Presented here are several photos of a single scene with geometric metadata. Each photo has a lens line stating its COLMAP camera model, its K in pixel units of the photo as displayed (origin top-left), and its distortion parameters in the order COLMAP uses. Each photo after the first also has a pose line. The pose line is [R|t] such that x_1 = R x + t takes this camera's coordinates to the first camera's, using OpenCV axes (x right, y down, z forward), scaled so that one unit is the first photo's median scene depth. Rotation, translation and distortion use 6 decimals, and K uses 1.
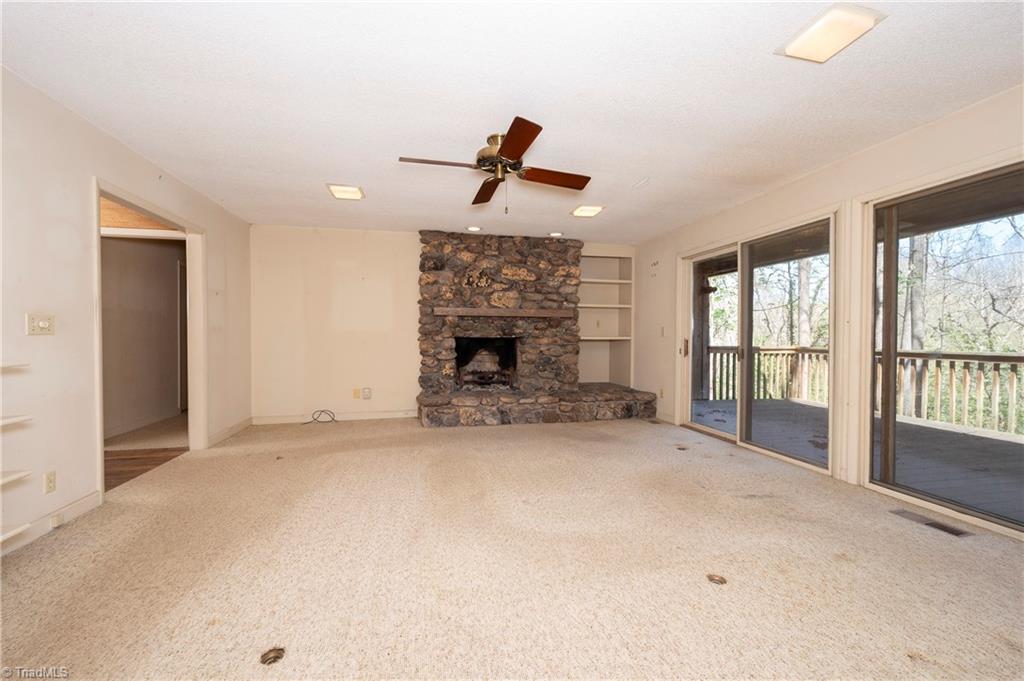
lens RADIAL K [[405.8, 0, 512.0], [0, 405.8, 345.0], [0, 0, 1]] dist [-0.000610, 0.000290]
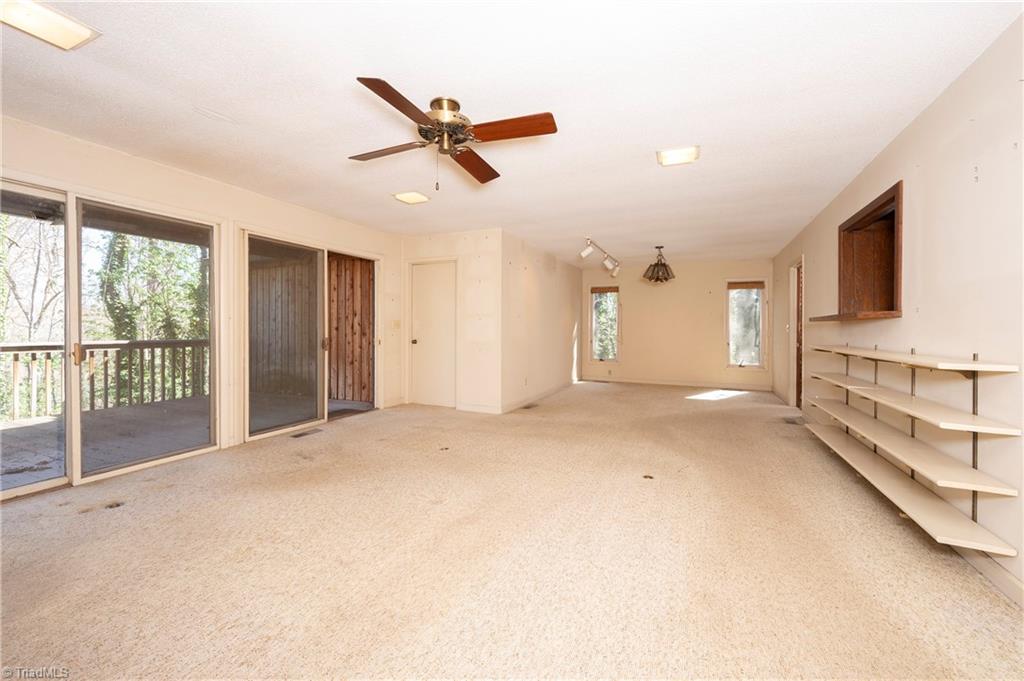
lens RADIAL K [[405.8, 0, 509.9], [0, 405.8, 331.3], [0, 0, 1]] dist [-0.000610, 0.000290]
pose [[-0.794333, -0.007745, 0.607433, -0.583493], [0.005522, 0.999785, 0.019969, -0.035199], [-0.607457, 0.019216, -0.794120, 1.404211]]
